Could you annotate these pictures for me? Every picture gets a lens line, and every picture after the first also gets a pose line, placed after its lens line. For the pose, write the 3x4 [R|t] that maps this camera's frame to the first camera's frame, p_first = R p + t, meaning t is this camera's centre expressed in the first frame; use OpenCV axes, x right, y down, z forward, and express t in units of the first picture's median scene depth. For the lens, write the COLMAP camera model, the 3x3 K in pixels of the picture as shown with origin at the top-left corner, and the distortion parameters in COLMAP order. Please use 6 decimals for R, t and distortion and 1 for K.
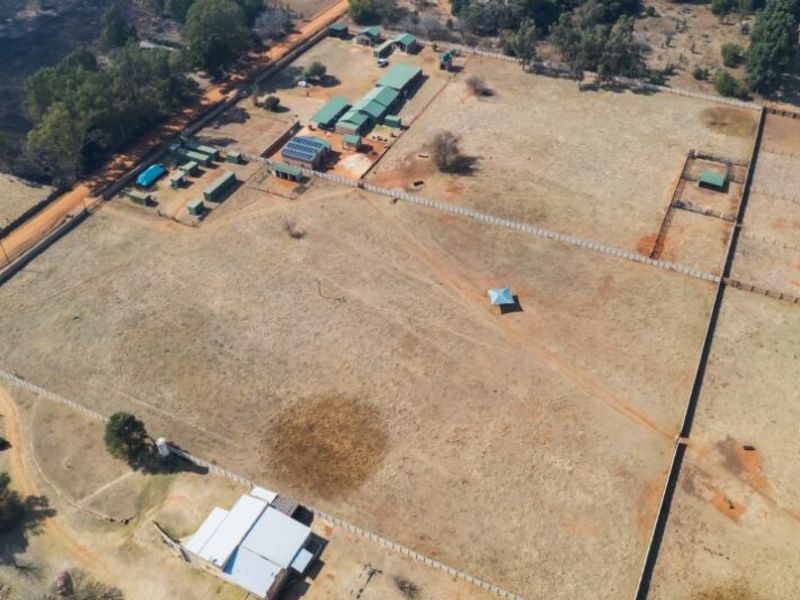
lens RADIAL K [[689.3, 0, 400.0], [0, 689.3, 300.0], [0, 0, 1]] dist [-0.047372, -0.002206]
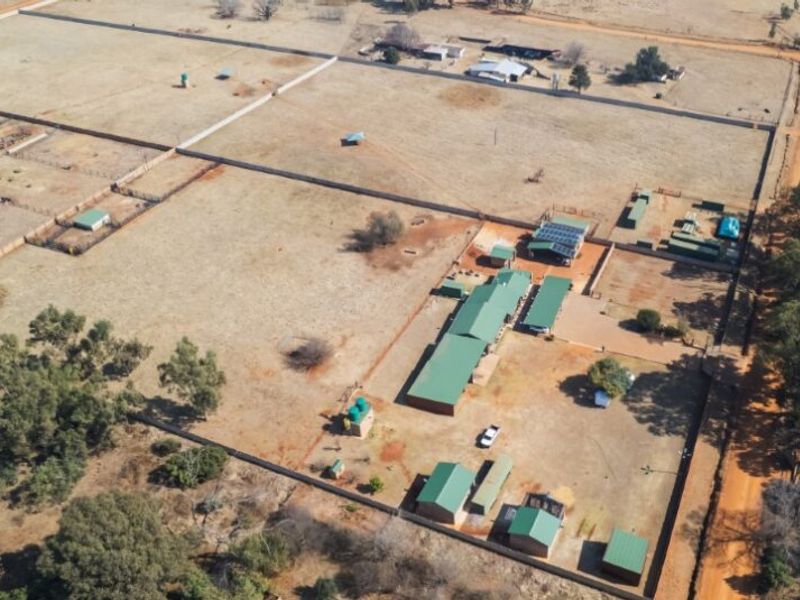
lens RADIAL K [[783.7, 0, 474.7], [0, 783.7, 300.0], [0, 0, 1]] dist [-0.044377, -0.014832]
pose [[-0.997306, 0.053205, -0.050506, 0.008966], [-0.040362, 0.176932, 0.983395, -1.092032], [0.061258, 0.982784, -0.174308, 1.211472]]
